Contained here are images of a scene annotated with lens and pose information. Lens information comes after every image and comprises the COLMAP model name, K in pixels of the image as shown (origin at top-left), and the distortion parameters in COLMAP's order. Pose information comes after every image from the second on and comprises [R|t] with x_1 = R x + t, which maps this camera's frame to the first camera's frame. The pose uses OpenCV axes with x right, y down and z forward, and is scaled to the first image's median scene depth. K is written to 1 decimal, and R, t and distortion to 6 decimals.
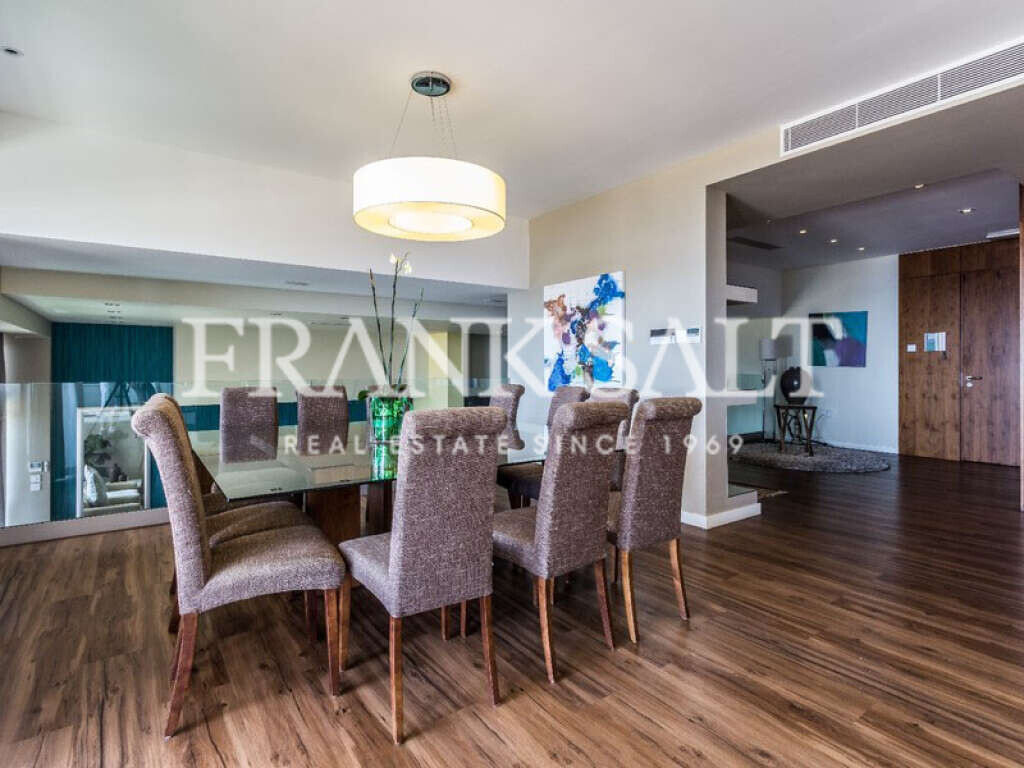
lens RADIAL K [[531.9, 0, 523.2], [0, 531.9, 367.8], [0, 0, 1]] dist [0.003934, 0.001563]
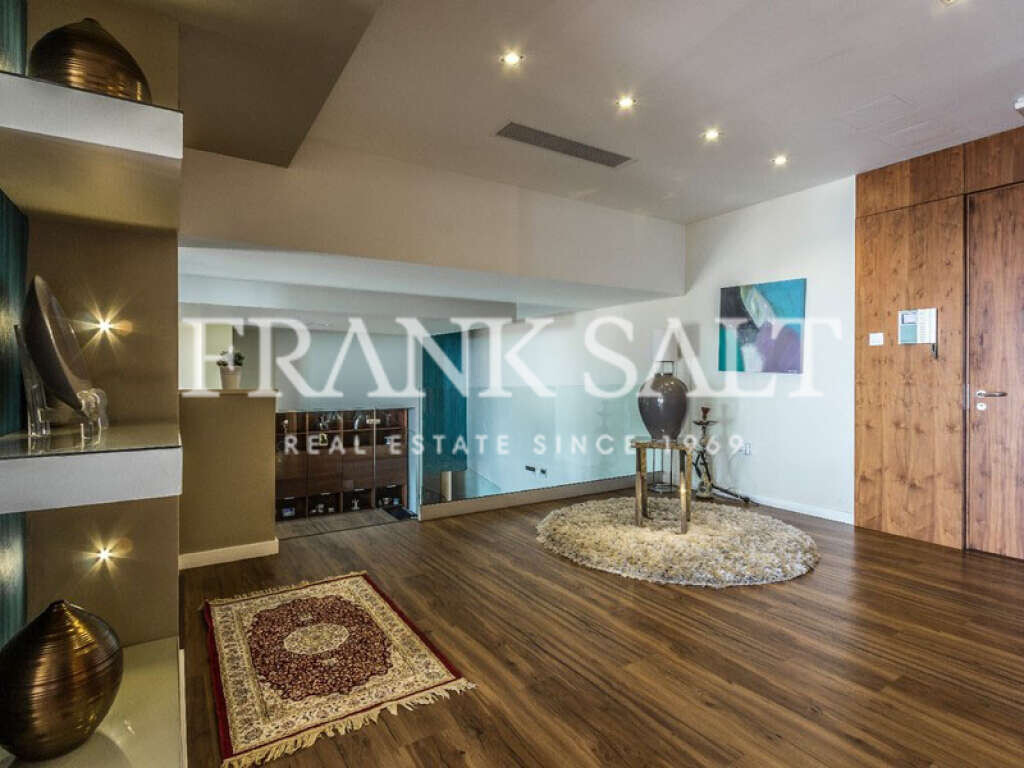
lens RADIAL K [[531.9, 0, 510.2], [0, 531.9, 381.1], [0, 0, 1]] dist [0.003934, 0.001563]
pose [[0.998749, -0.004091, -0.049847, 0.390076], [0.004609, 0.999936, 0.010295, -0.000643], [0.049801, -0.010512, 0.998704, 0.441989]]
